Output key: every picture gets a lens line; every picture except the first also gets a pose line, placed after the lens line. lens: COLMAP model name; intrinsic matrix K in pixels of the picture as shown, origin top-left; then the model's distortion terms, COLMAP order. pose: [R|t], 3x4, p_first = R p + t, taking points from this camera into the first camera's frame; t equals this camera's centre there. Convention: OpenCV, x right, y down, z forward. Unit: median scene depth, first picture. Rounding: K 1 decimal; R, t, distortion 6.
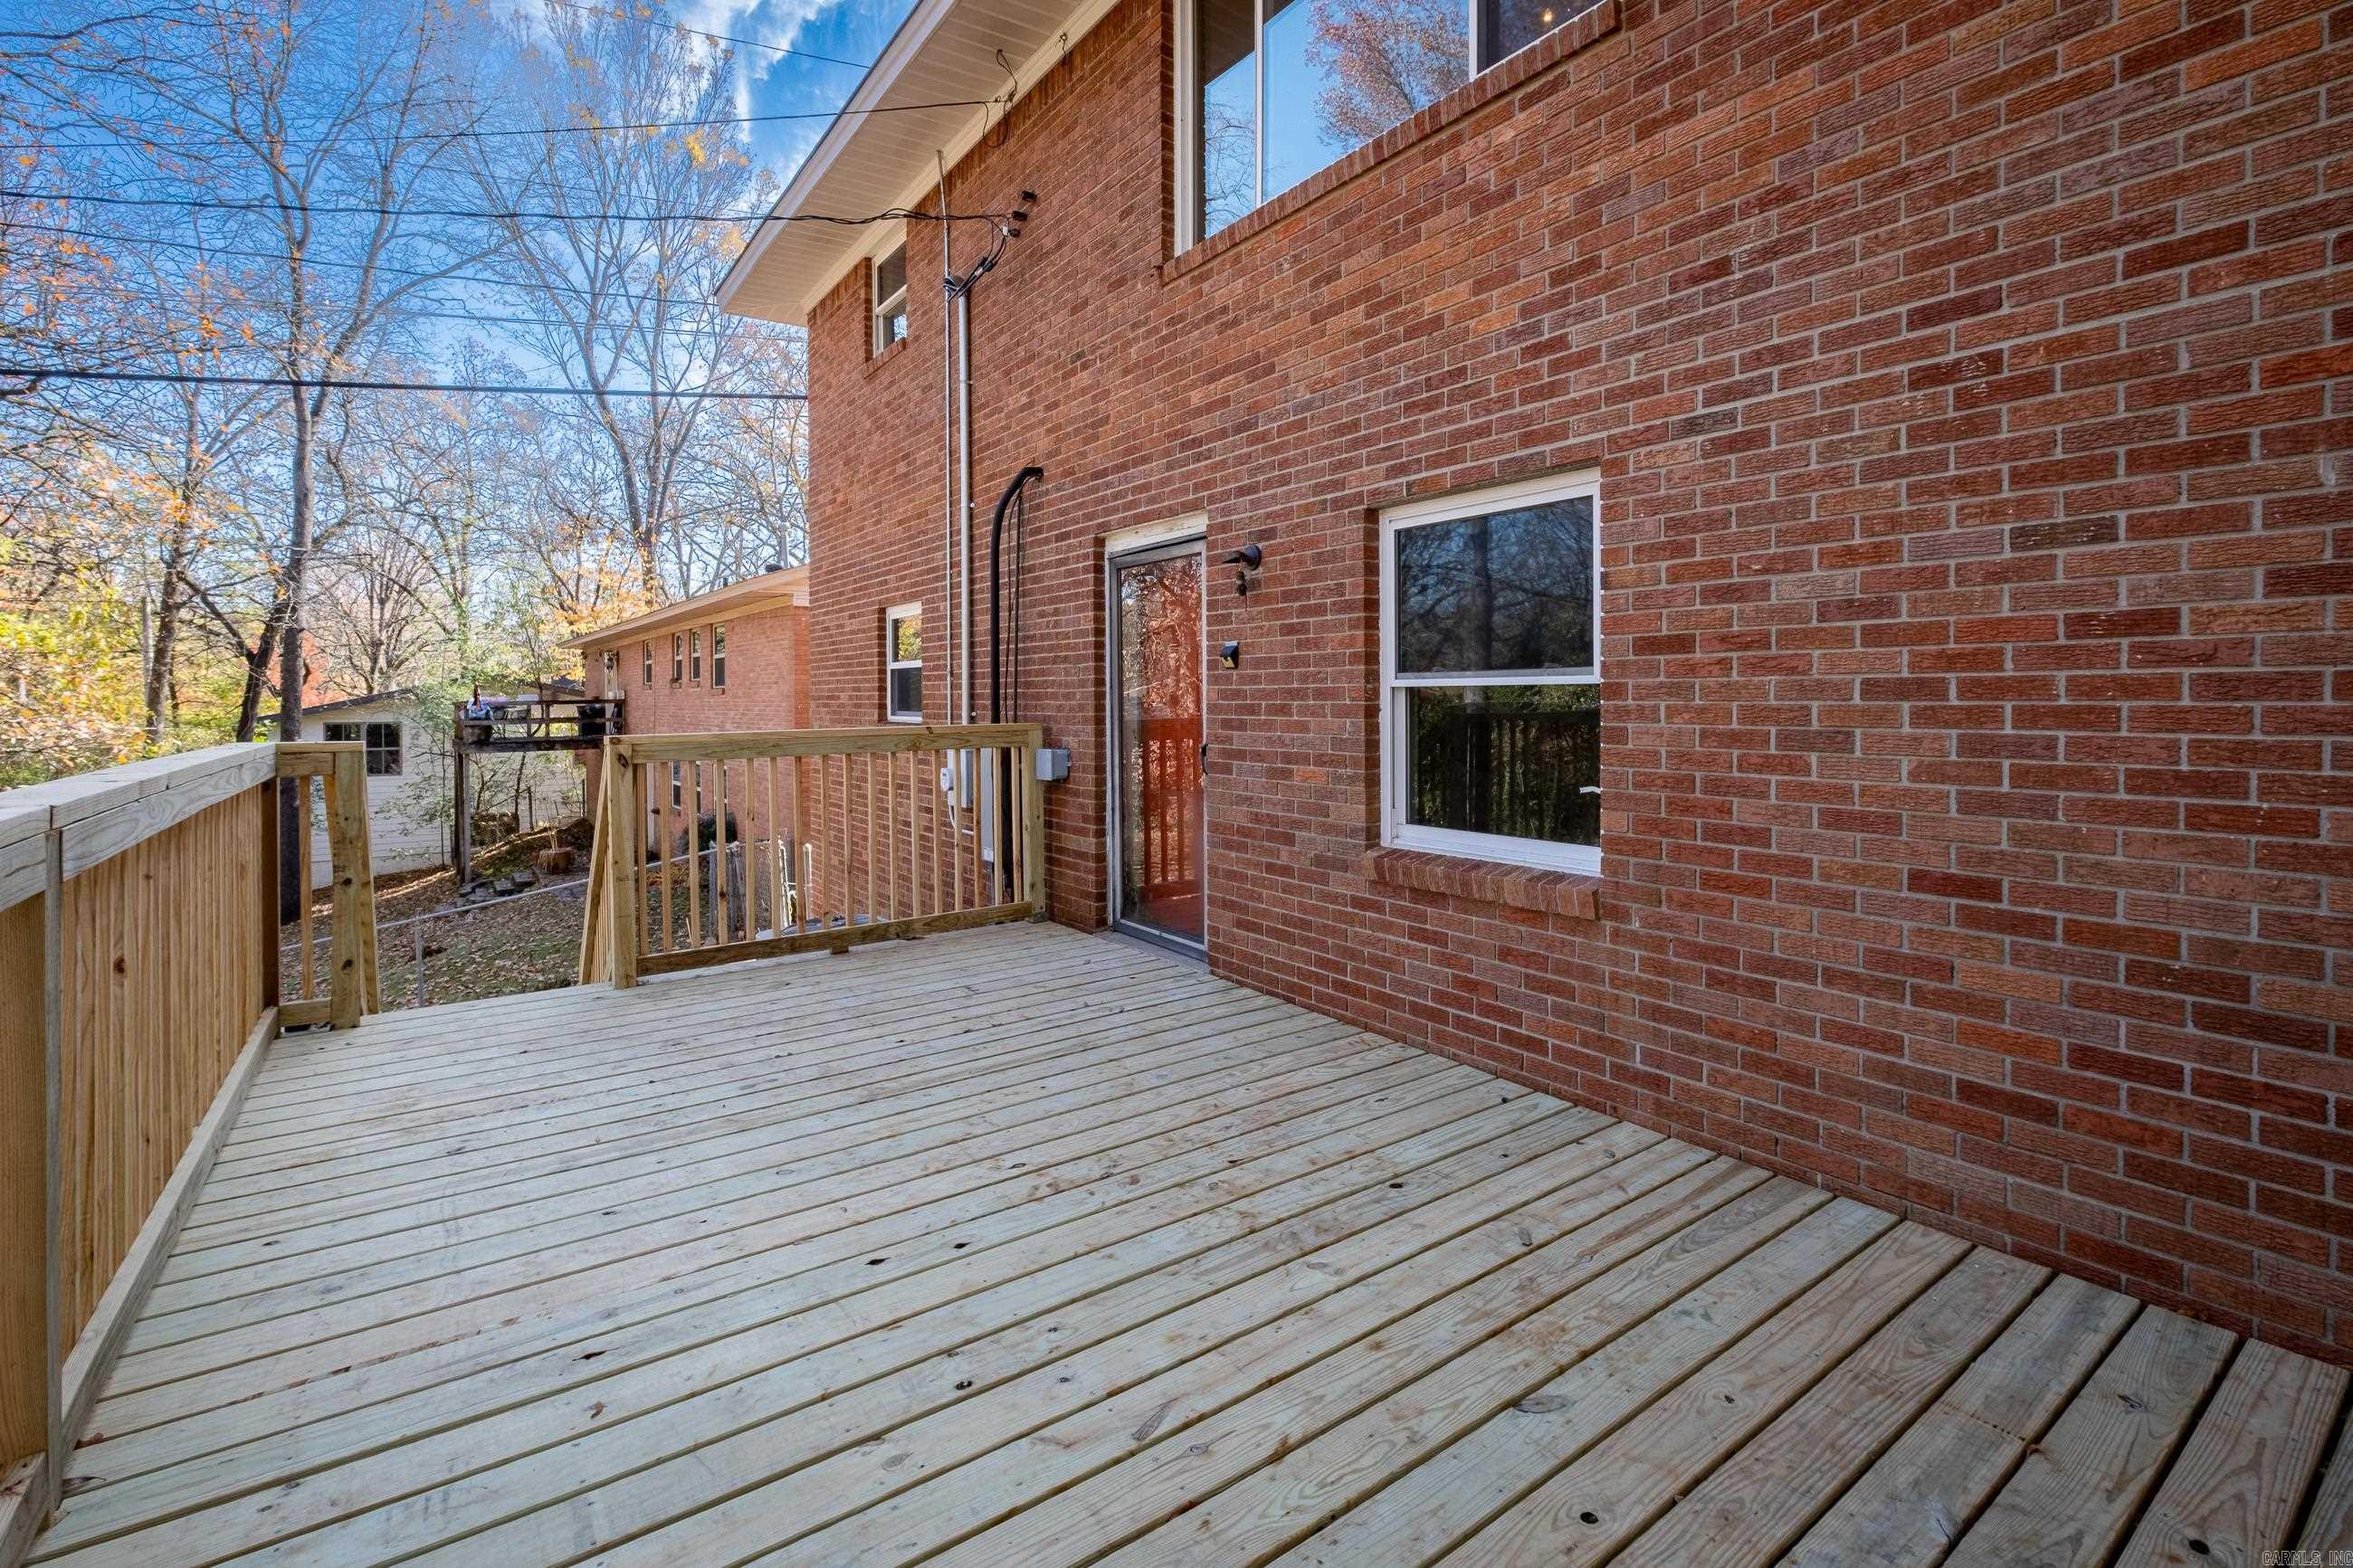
lens RADIAL K [[1050.9, 0, 1203.2], [0, 1050.9, 700.9], [0, 0, 1]] dist [-0.000837, -0.000293]
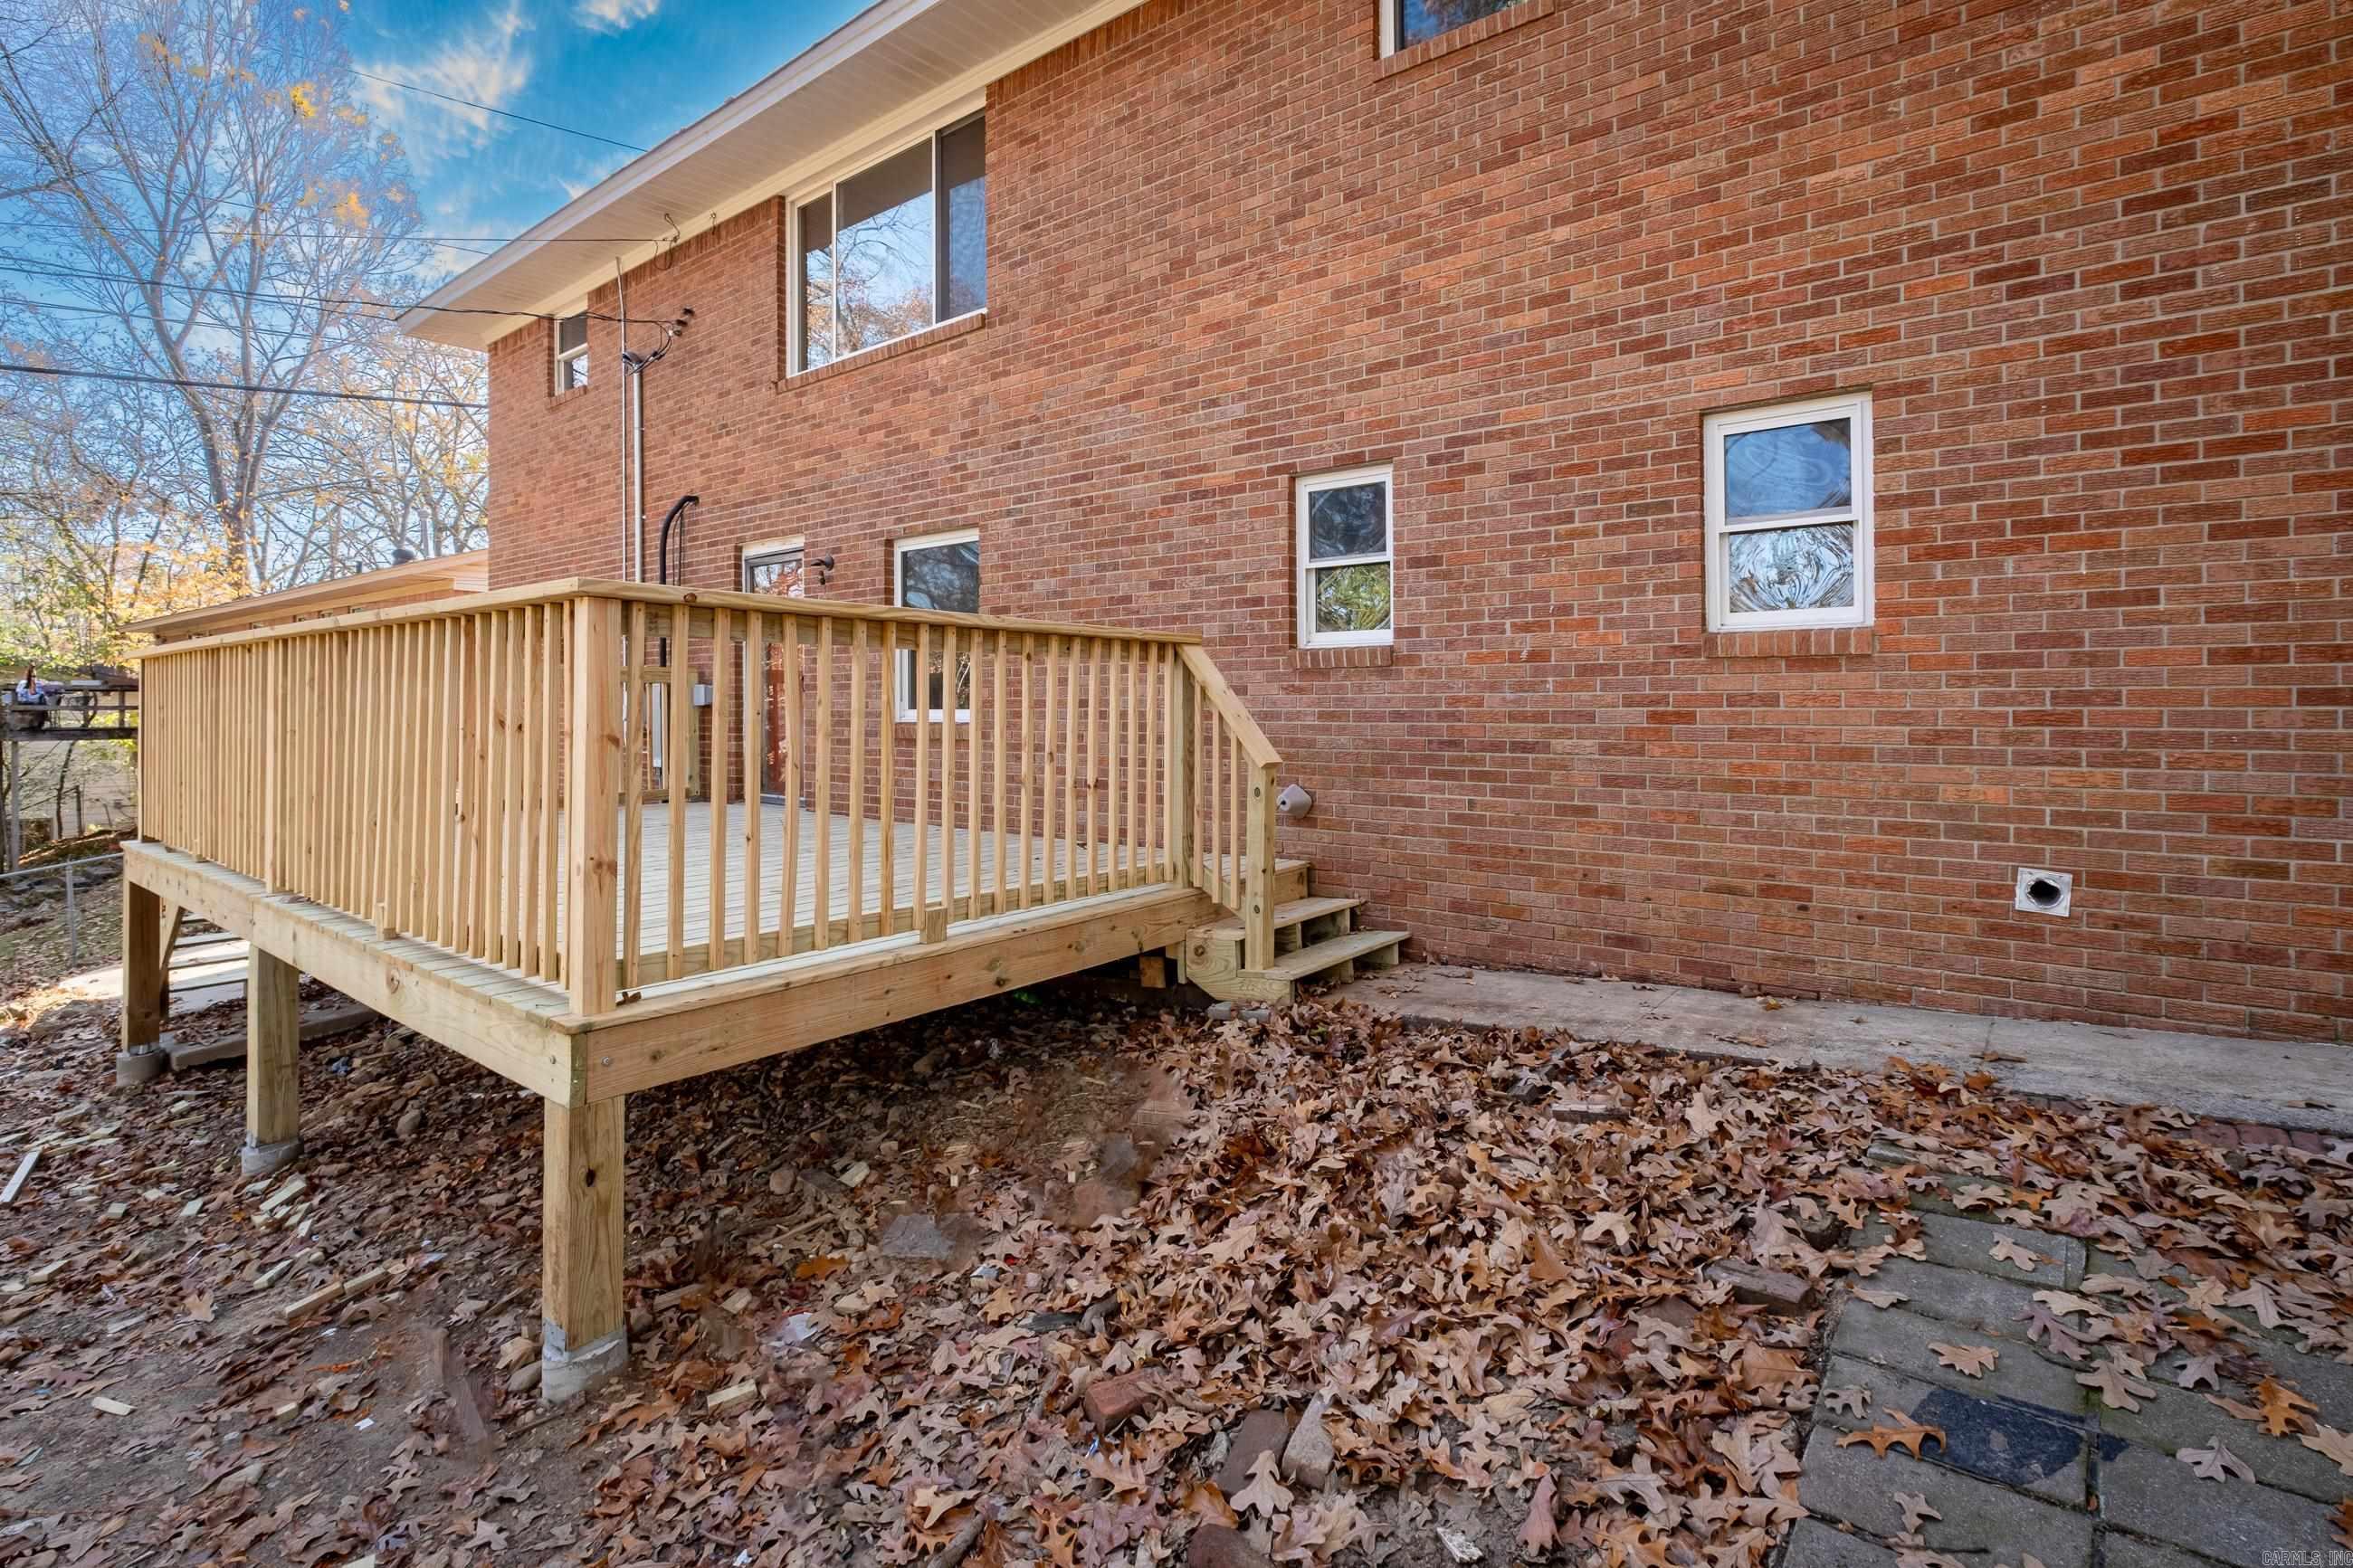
lens RADIAL K [[1050.9, 0, 1245.9], [0, 1050.9, 708.8], [0, 0, 1]] dist [-0.000837, -0.000293]
pose [[0.951984, 0.000059, 0.306147, 0.186287], [0.000802, 0.999996, -0.002686, 0.118634], [-0.306146, 0.002802, 0.951981, -0.935649]]
